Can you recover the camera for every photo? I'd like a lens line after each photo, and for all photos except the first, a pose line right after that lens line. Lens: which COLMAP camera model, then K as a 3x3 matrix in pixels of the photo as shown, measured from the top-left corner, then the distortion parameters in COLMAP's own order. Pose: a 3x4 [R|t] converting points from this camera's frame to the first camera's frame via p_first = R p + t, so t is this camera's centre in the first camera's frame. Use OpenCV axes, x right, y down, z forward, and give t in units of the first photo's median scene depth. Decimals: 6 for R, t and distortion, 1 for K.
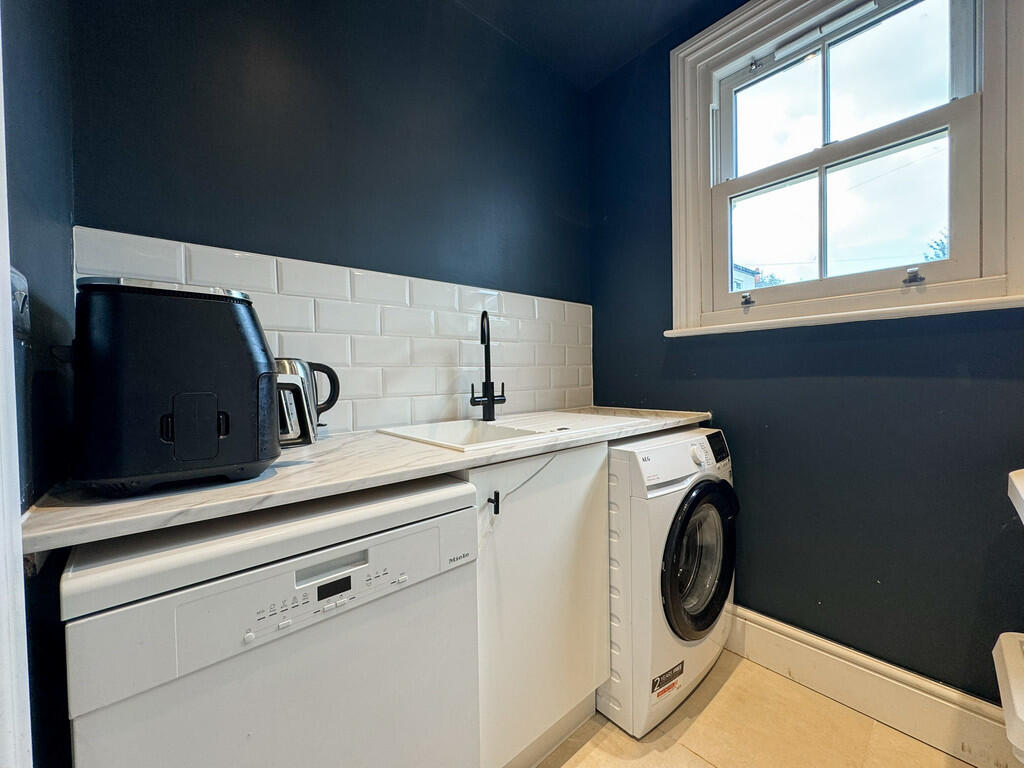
lens RADIAL K [[407.8, 0, 513.5], [0, 407.8, 383.7], [0, 0, 1]] dist [-0.001466, -0.000462]
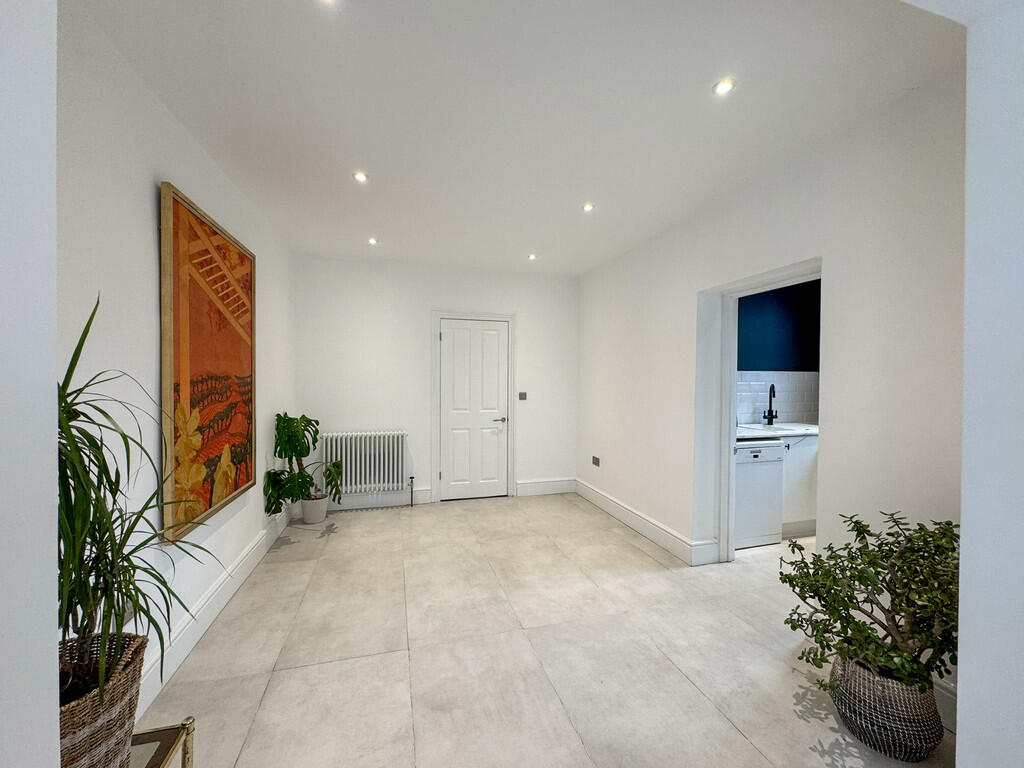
lens RADIAL K [[407.8, 0, 510.7], [0, 407.8, 385.8], [0, 0, 1]] dist [-0.001466, -0.000462]
pose [[0.905635, 0.037757, -0.422373, -0.477191], [-0.035138, 0.999285, 0.013986, -0.136447], [0.422599, 0.002175, 0.906314, -2.082732]]
